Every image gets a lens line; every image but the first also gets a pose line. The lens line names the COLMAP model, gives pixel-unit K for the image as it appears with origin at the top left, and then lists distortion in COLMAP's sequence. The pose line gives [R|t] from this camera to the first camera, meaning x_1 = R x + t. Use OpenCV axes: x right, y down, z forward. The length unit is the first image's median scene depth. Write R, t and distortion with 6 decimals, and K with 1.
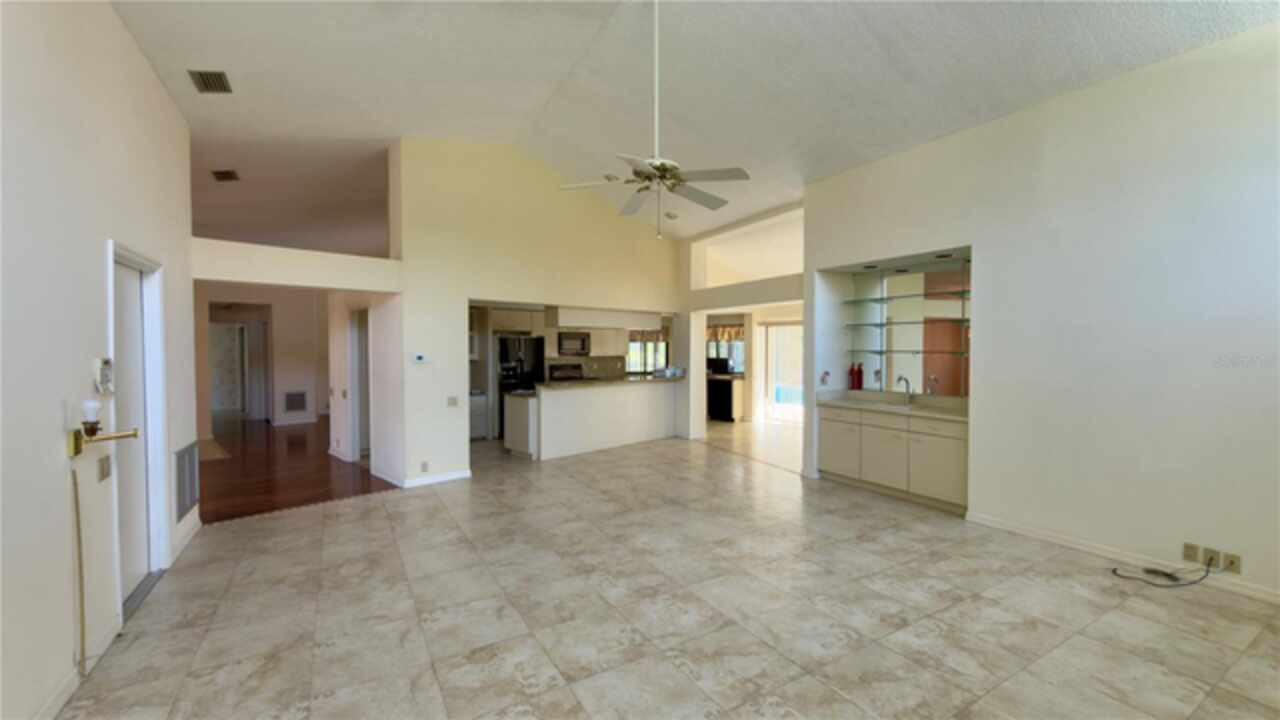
lens RADIAL K [[511.0, 0, 643.8], [0, 511.0, 355.0], [0, 0, 1]] dist [-0.000007, 0.000333]
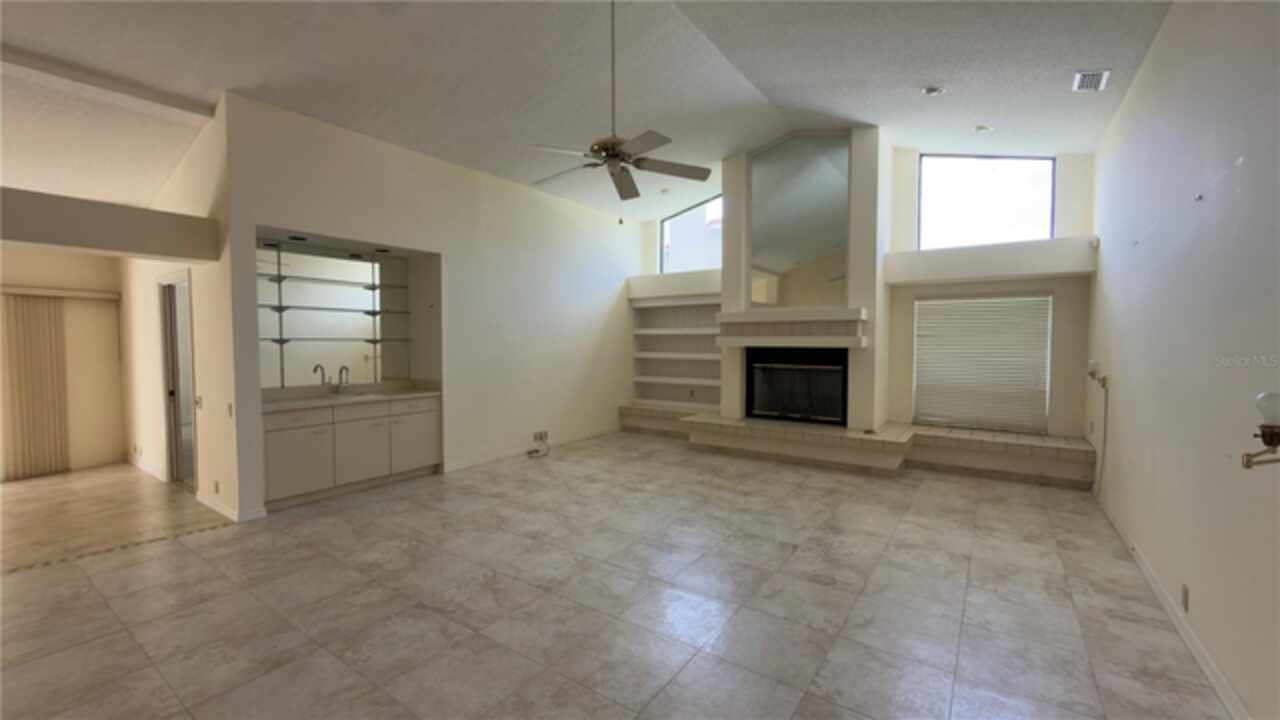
lens RADIAL K [[511.0, 0, 641.5], [0, 511.0, 356.0], [0, 0, 1]] dist [-0.000007, 0.000333]
pose [[-0.407060, -0.026766, 0.913009, -0.732239], [0.016240, 0.999200, 0.036533, -0.001462], [-0.913257, 0.029698, -0.406300, 1.106539]]
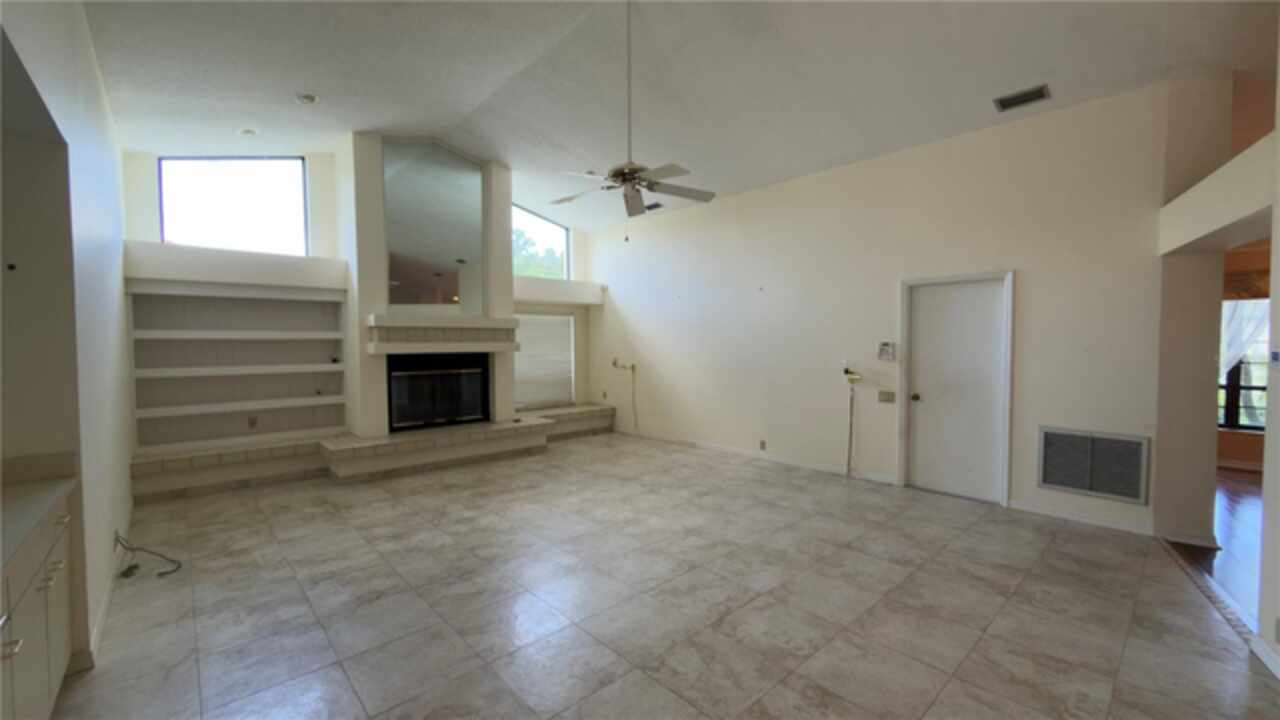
lens RADIAL K [[511.0, 0, 638.3], [0, 511.0, 362.2], [0, 0, 1]] dist [-0.000007, 0.000333]
pose [[-0.981087, 0.015831, -0.192919, 0.178991], [0.004980, 0.998384, 0.056601, -0.020986], [0.193504, 0.054570, -0.979581, 1.687572]]
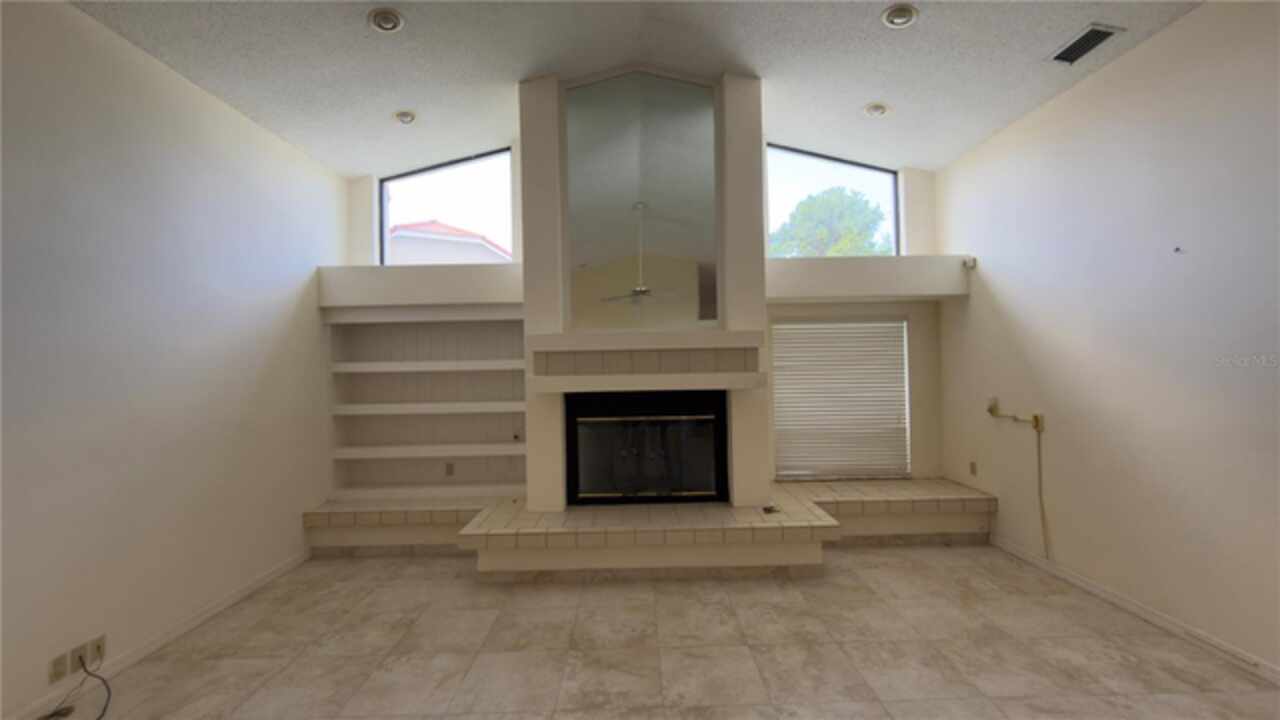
lens RADIAL K [[511.0, 0, 641.5], [0, 511.0, 360.6], [0, 0, 1]] dist [-0.000007, 0.000333]
pose [[-0.864541, 0.023508, 0.502013, -0.022834], [0.030239, 0.999529, 0.005270, -0.025627], [-0.501652, 0.019737, -0.864844, 0.931893]]
